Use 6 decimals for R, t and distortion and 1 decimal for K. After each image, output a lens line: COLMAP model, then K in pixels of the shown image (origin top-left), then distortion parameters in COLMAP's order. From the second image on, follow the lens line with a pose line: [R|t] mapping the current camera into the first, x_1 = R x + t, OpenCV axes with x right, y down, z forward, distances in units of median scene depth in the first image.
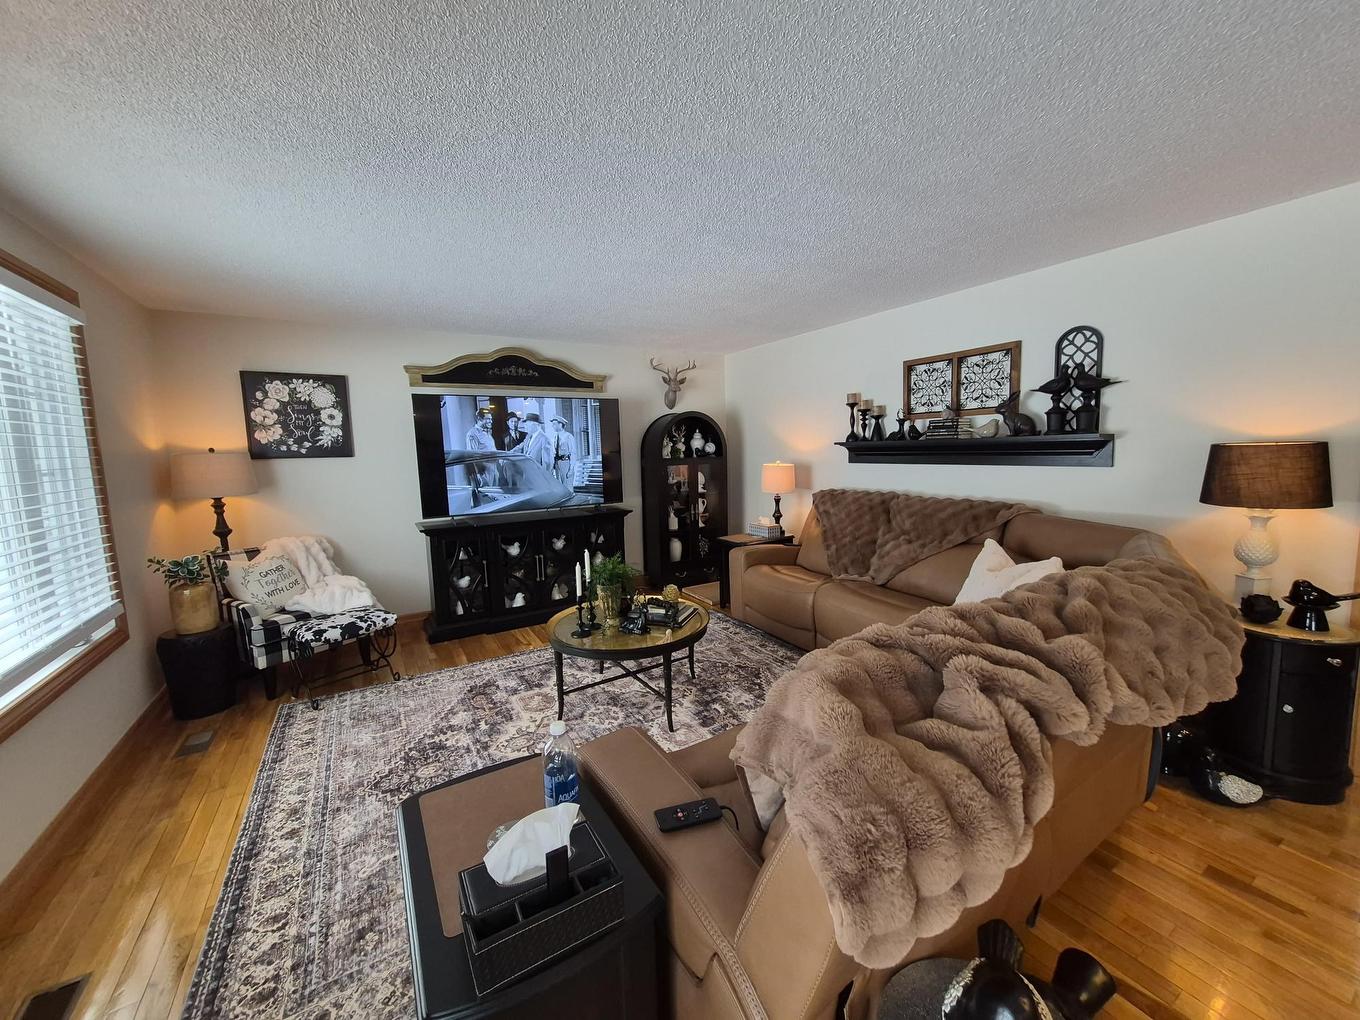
lens RADIAL K [[532.2, 0, 704.6], [0, 532.2, 506.9], [0, 0, 1]] dist [-0.000414, -0.000415]
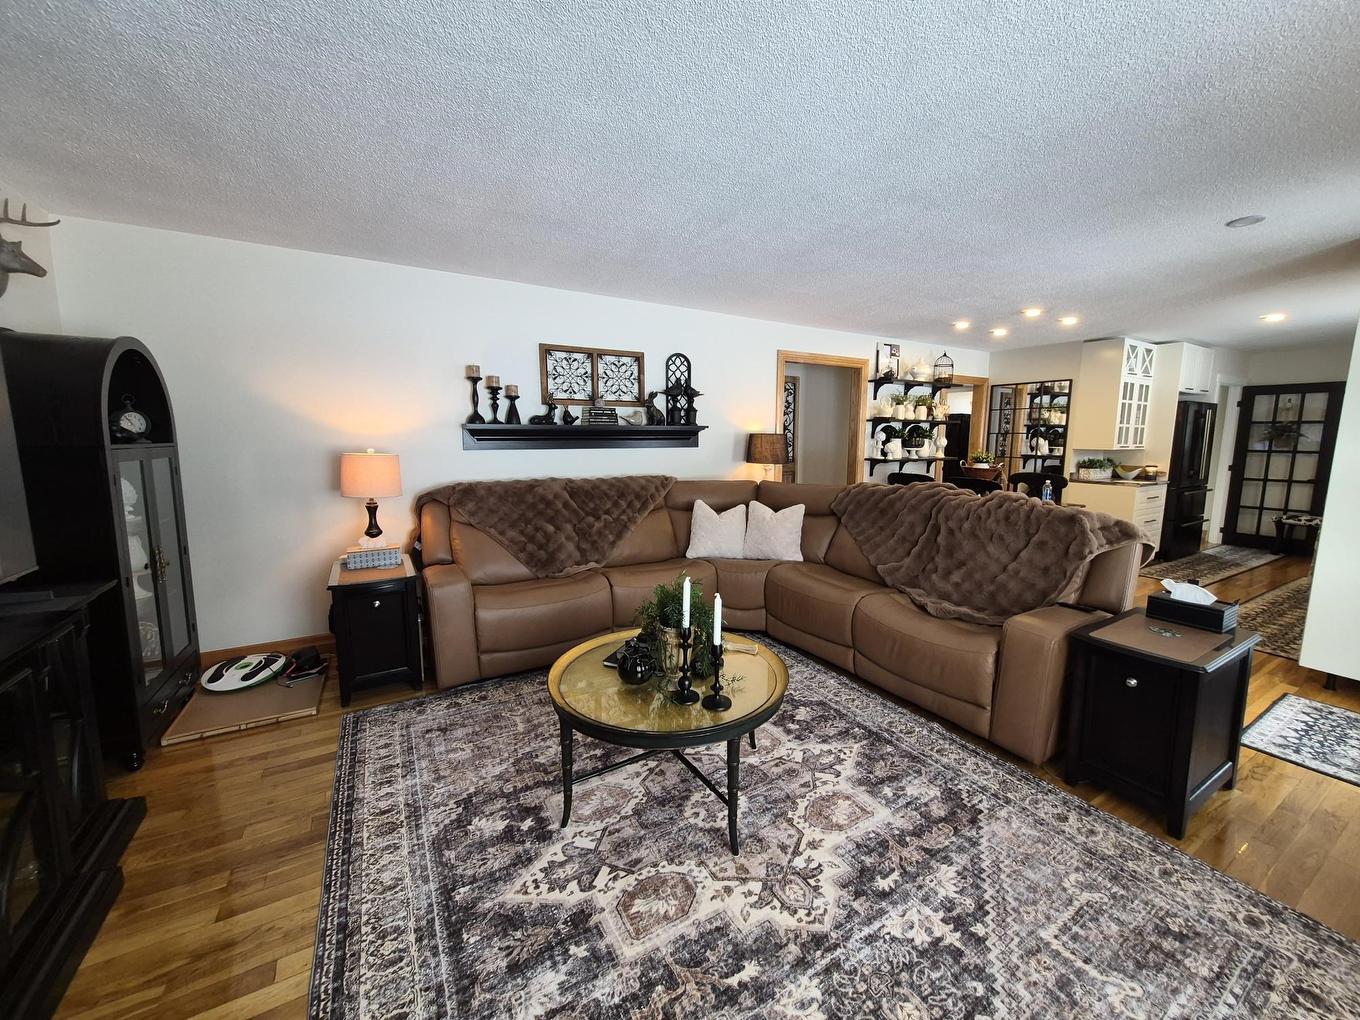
lens RADIAL K [[532.2, 0, 704.6], [0, 532.2, 506.9], [0, 0, 1]] dist [-0.000414, -0.000415]
pose [[0.015404, -0.104498, 0.994406, -0.647414], [0.112049, 0.988440, 0.102136, -0.046381], [-0.993583, 0.109849, 0.026935, 0.742669]]
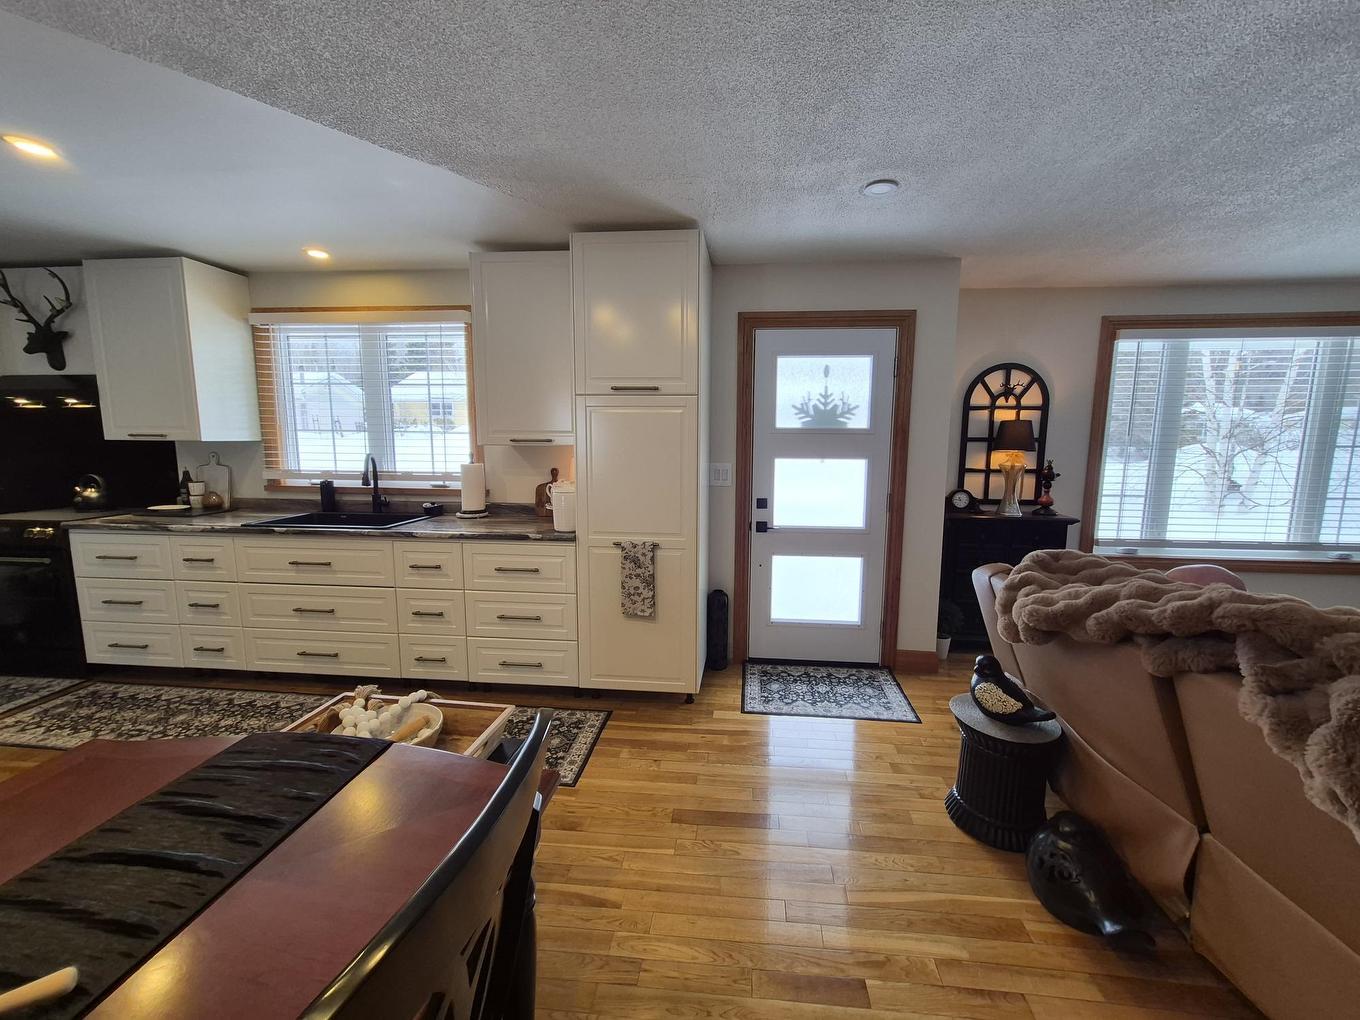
lens RADIAL K [[532.2, 0, 704.6], [0, 532.2, 506.9], [0, 0, 1]] dist [-0.000414, -0.000415]
pose [[-0.605649, 0.123881, -0.786030, 0.697571], [-0.088420, 0.971213, 0.221195, -0.040787], [0.790804, 0.203467, -0.577261, 0.273001]]
